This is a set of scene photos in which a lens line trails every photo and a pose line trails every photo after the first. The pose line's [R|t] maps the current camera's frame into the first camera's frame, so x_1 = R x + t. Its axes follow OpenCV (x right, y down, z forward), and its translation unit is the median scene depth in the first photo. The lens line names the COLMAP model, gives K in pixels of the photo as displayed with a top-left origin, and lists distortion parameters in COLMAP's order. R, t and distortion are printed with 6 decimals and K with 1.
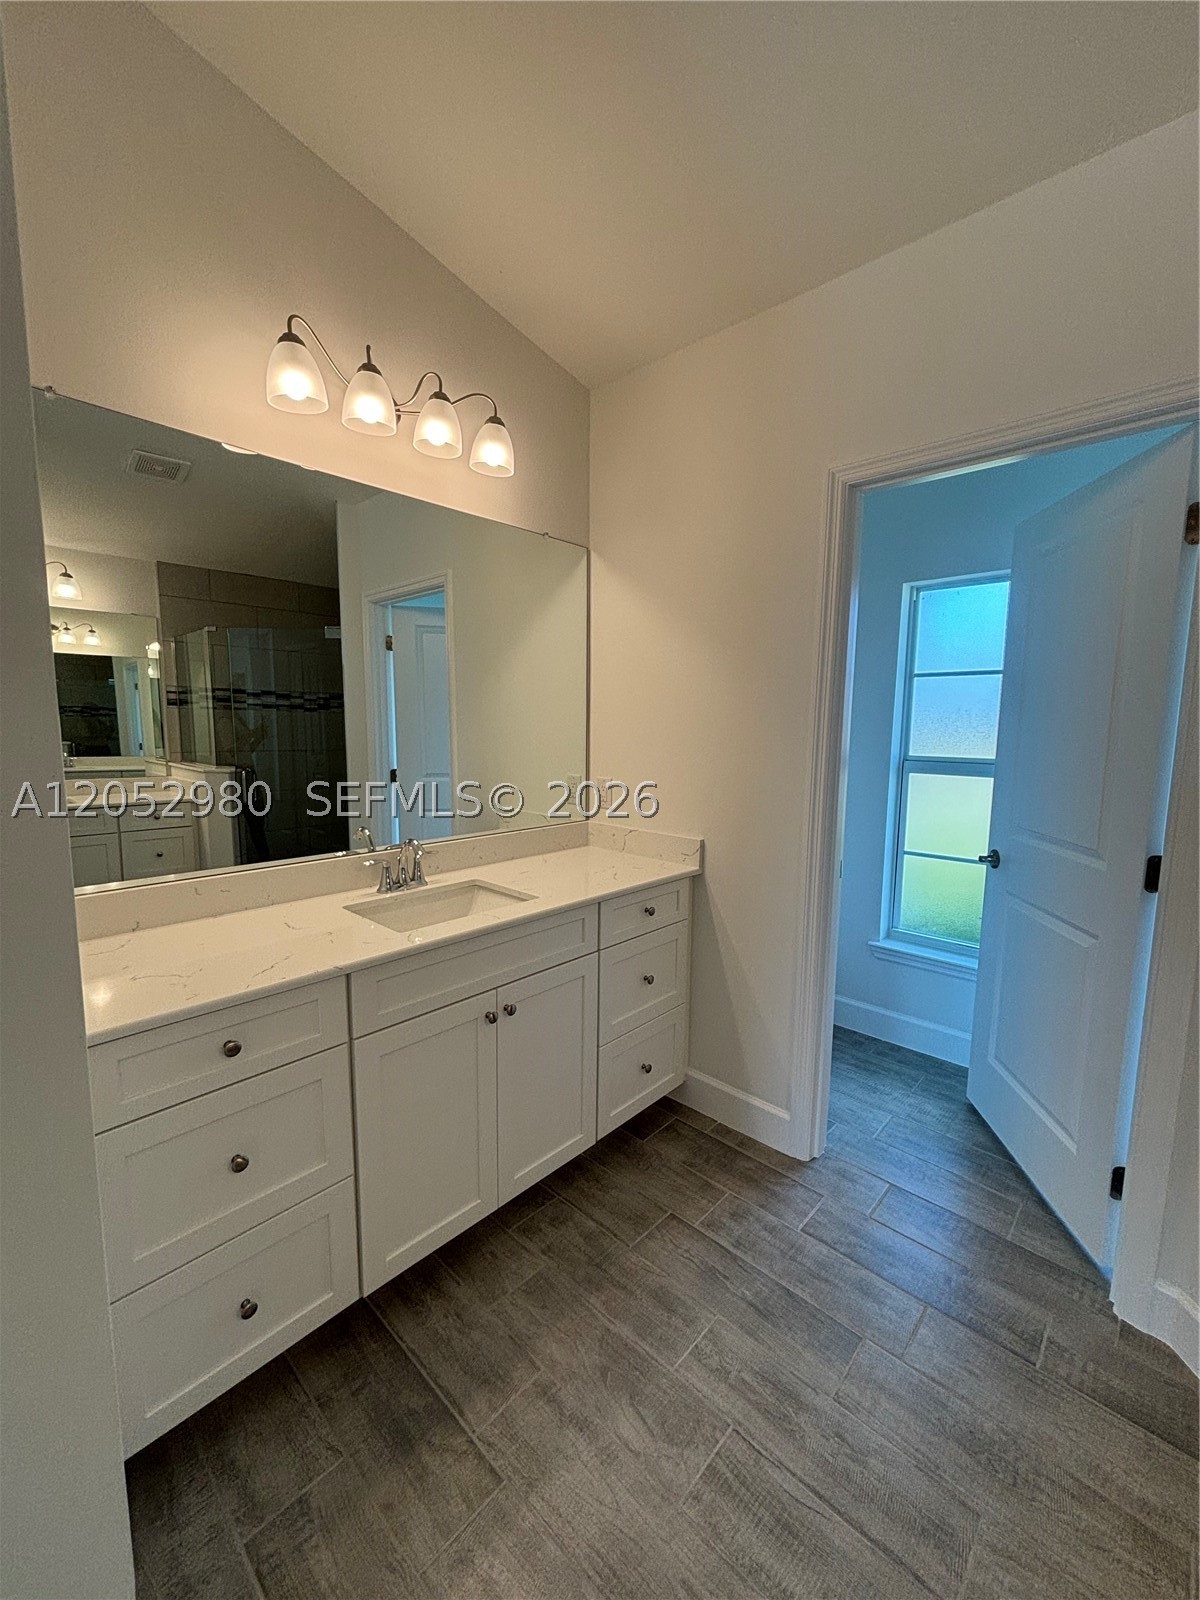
lens RADIAL K [[648.0, 0, 605.0], [0, 648.0, 797.0], [0, 0, 1]] dist [-0.000599, 0.000714]
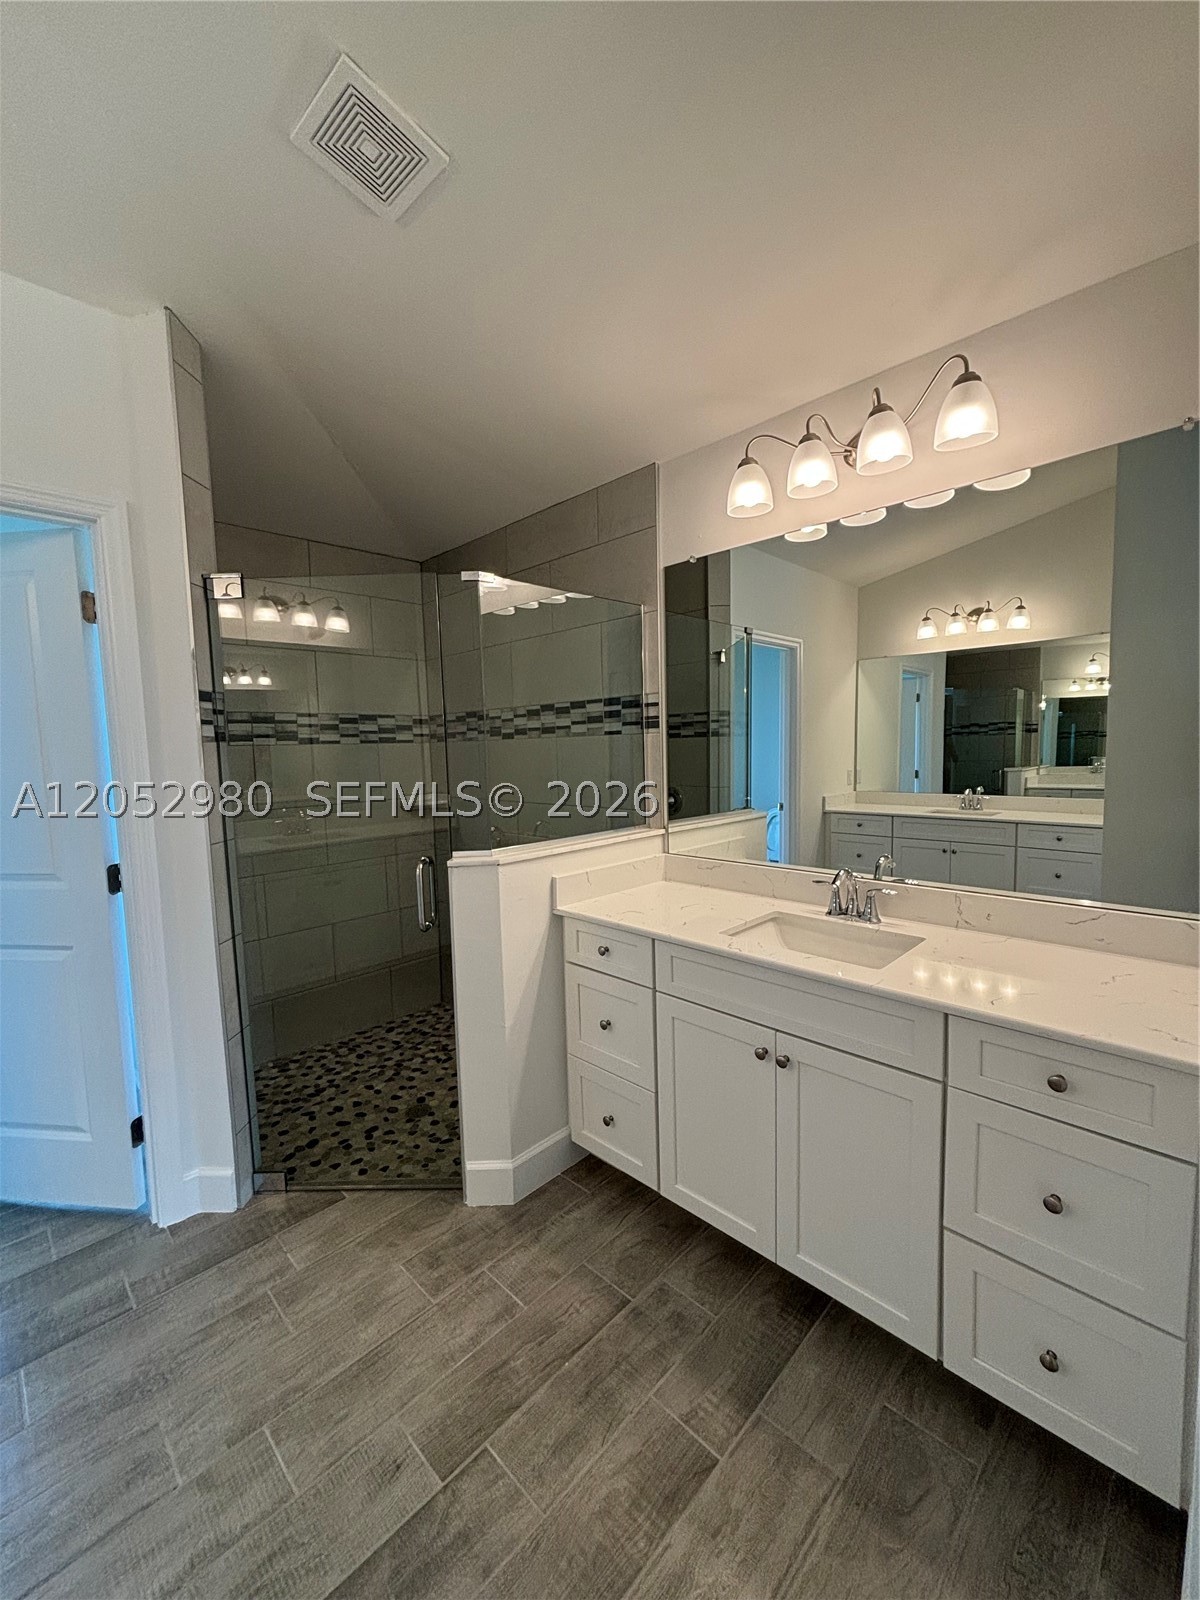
lens RADIAL K [[648.0, 0, 605.0], [0, 648.0, 797.0], [0, 0, 1]] dist [-0.000599, 0.000714]
pose [[0.017957, -0.074824, 0.997035, -0.394207], [0.143133, 0.987117, 0.071502, 0.007528], [-0.989541, 0.141425, 0.028435, -0.003725]]
